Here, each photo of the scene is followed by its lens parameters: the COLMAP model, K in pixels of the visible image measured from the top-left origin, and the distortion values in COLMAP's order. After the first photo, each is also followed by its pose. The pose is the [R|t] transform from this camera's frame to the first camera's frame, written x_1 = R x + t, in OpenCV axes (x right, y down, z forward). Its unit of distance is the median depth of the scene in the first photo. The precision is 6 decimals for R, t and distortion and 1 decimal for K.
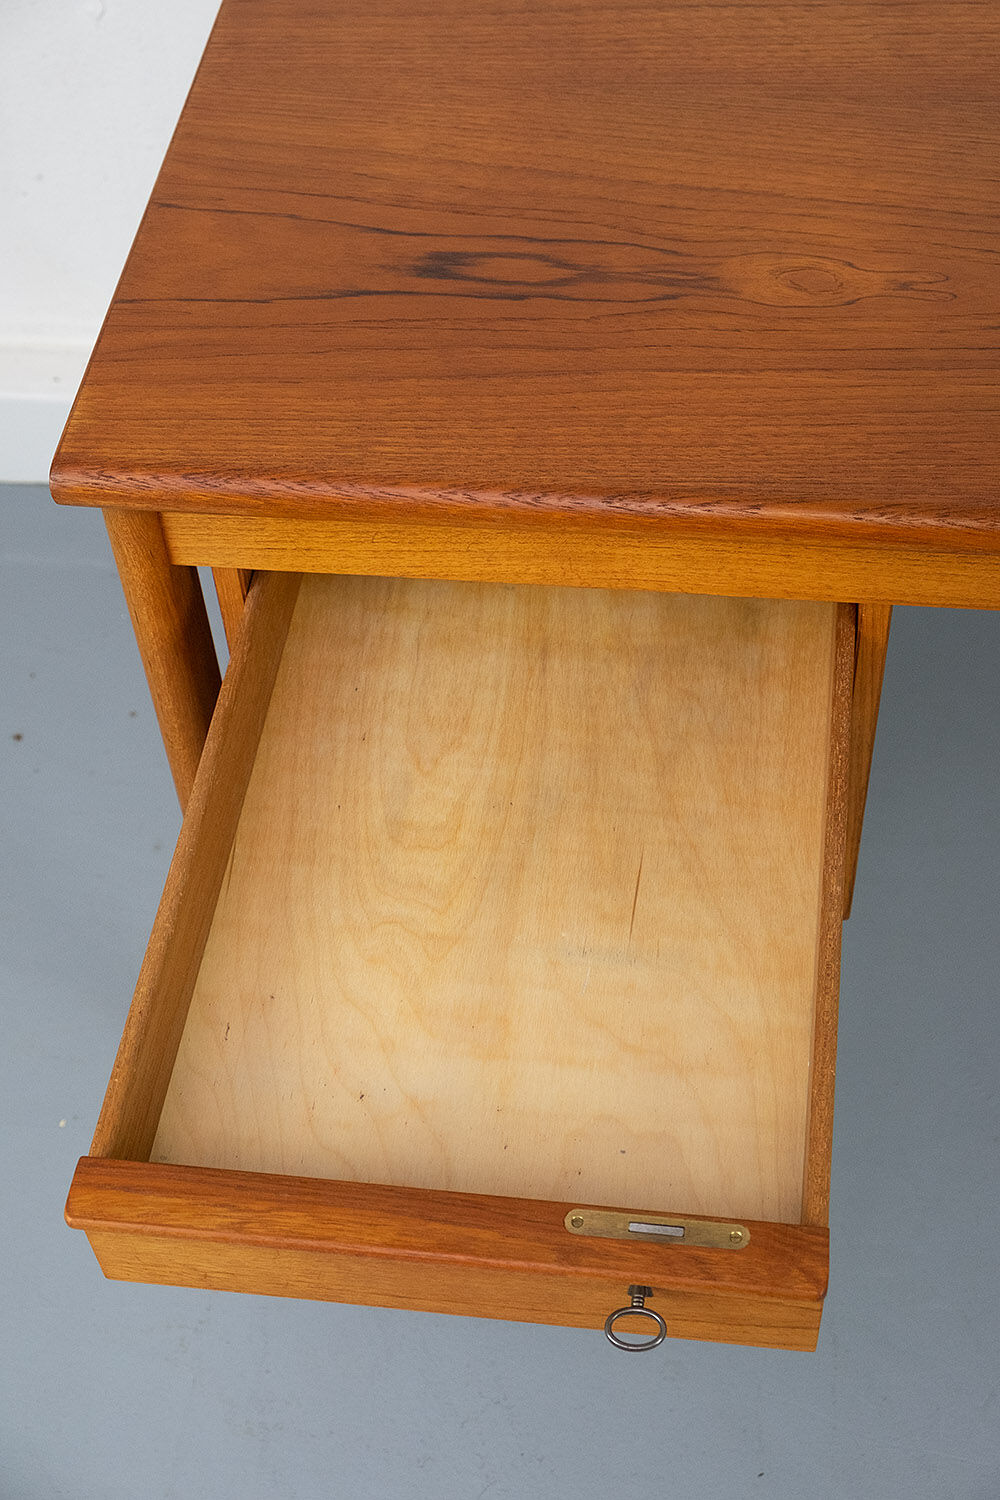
lens RADIAL K [[2160.9, 0, 551.8], [0, 2160.9, 750.0], [0, 0, 1]] dist [-0.037682, 0.002726]
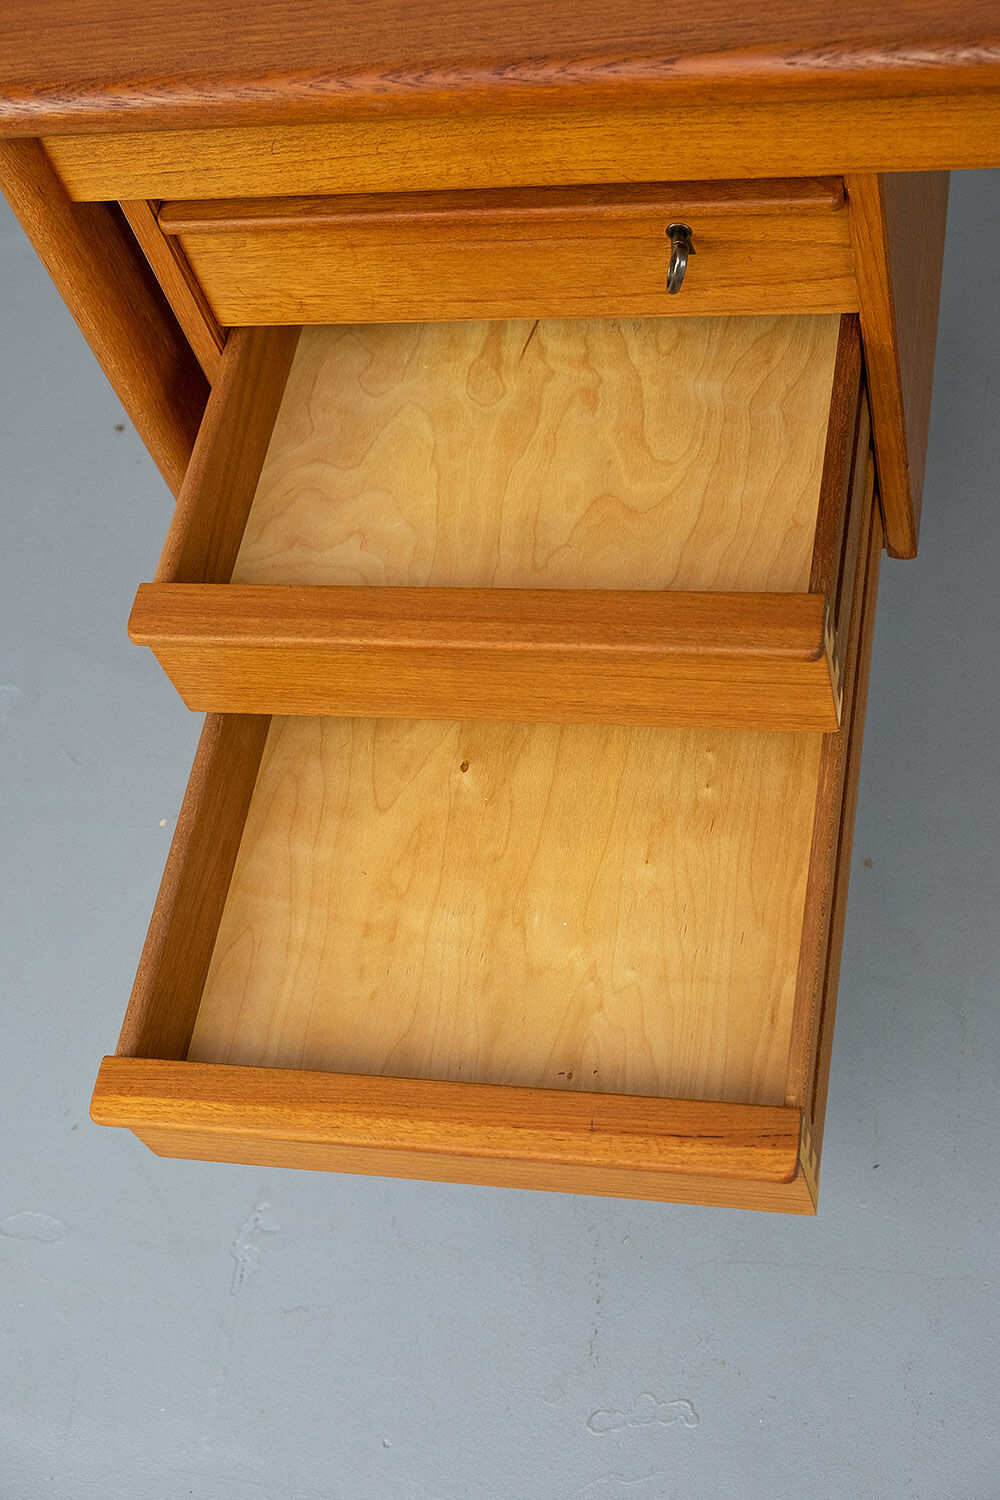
lens RADIAL K [[2160.9, 0, 551.8], [0, 2160.9, 750.0], [0, 0, 1]] dist [-0.037682, 0.002726]
pose [[0.984472, -0.044500, -0.169808, 0.176714], [0.068189, 0.988314, 0.136331, 0.033615], [0.161757, -0.145794, 0.976001, 0.138236]]
